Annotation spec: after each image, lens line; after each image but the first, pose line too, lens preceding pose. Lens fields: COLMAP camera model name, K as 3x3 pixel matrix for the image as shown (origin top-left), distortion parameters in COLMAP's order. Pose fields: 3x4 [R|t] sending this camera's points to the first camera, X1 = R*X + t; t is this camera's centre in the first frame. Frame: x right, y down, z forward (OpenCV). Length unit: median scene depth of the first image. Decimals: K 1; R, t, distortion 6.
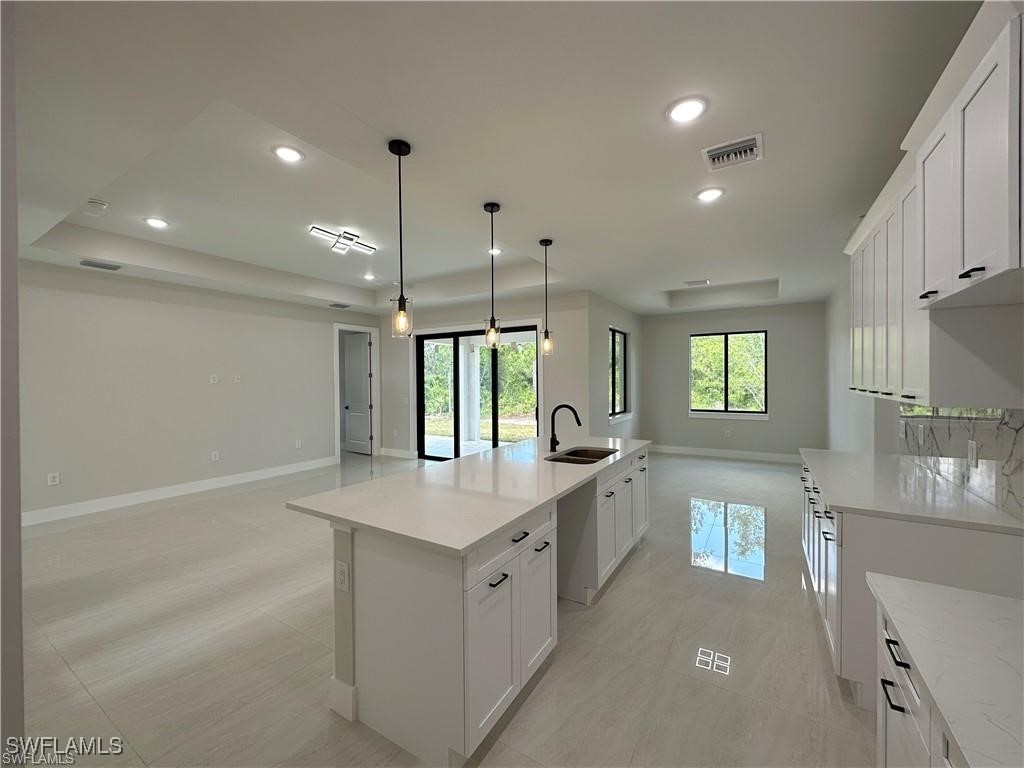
lens RADIAL K [[410.2, 0, 512.0], [0, 410.2, 384.0], [0, 0, 1]] dist [-0.002246, -0.000164]
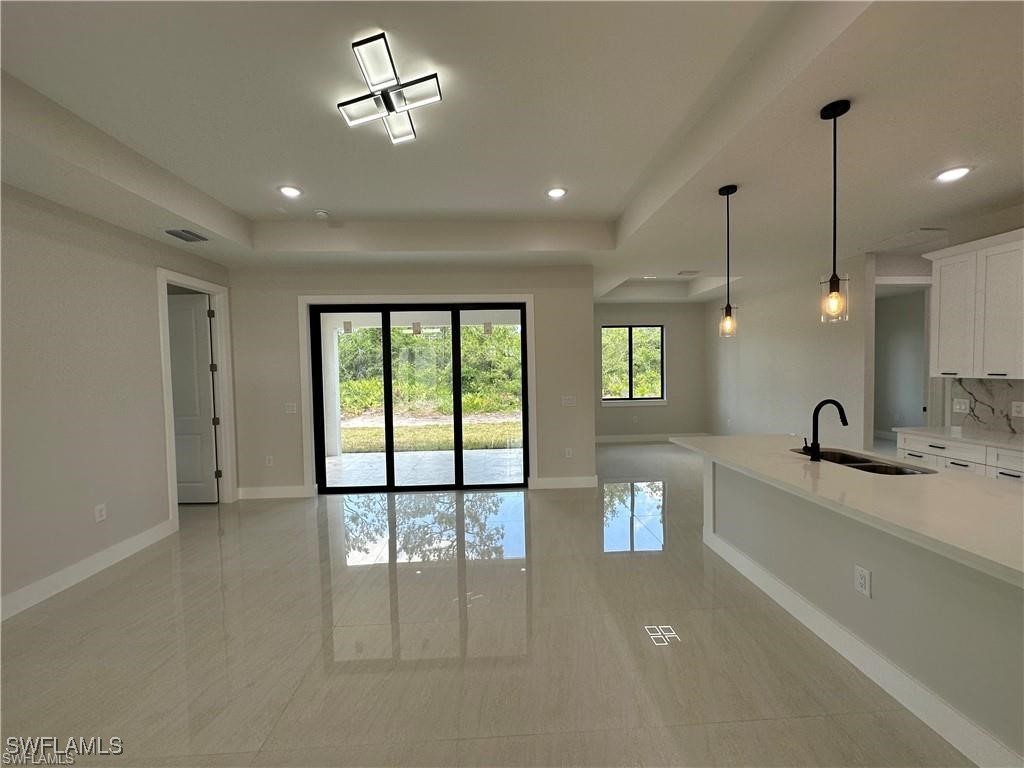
lens RADIAL K [[411.1, 0, 512.0], [0, 411.1, 384.0], [0, 0, 1]] dist [0.004600, -0.000005]
pose [[0.824390, -0.028813, 0.565289, -0.352114], [0.018484, 0.999541, 0.023991, -0.004262], [-0.565721, -0.009329, 0.824544, 0.296797]]
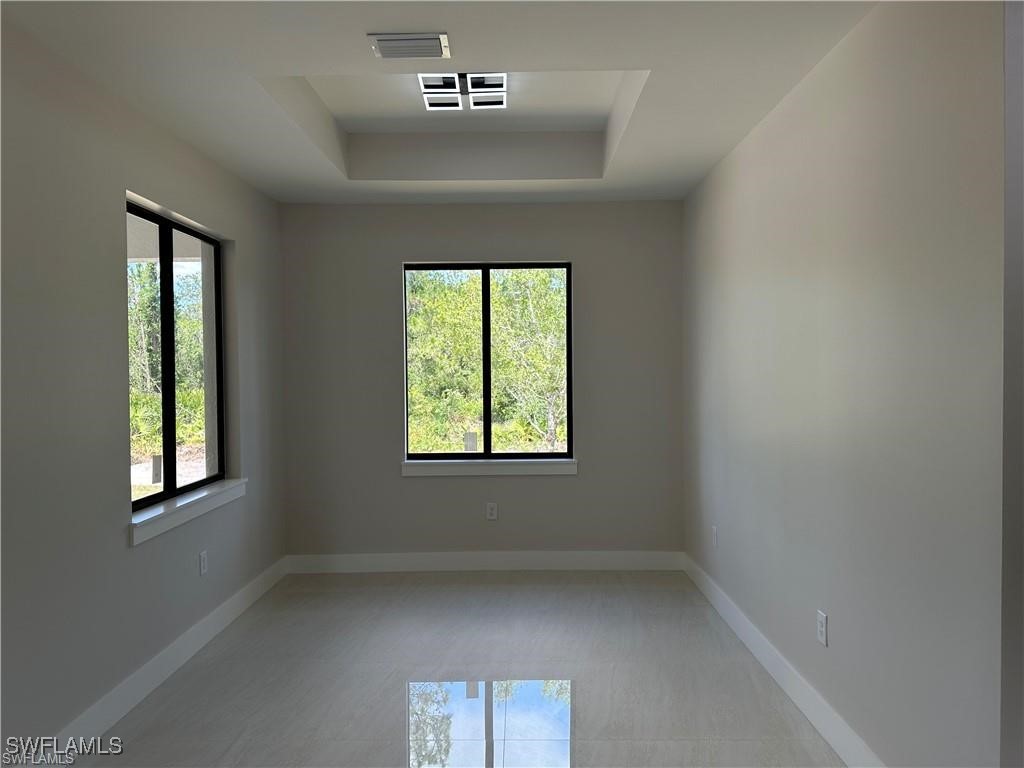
lens RADIAL K [[718.6, 0, 515.8], [0, 718.6, 387.9], [0, 0, 1]] dist [0.096151, -0.133810]
pose [[0.855035, -0.013731, 0.518388, 0.178656], [0.009152, 0.999893, 0.011389, -0.009699], [-0.518489, -0.004994, 0.855070, 0.379680]]
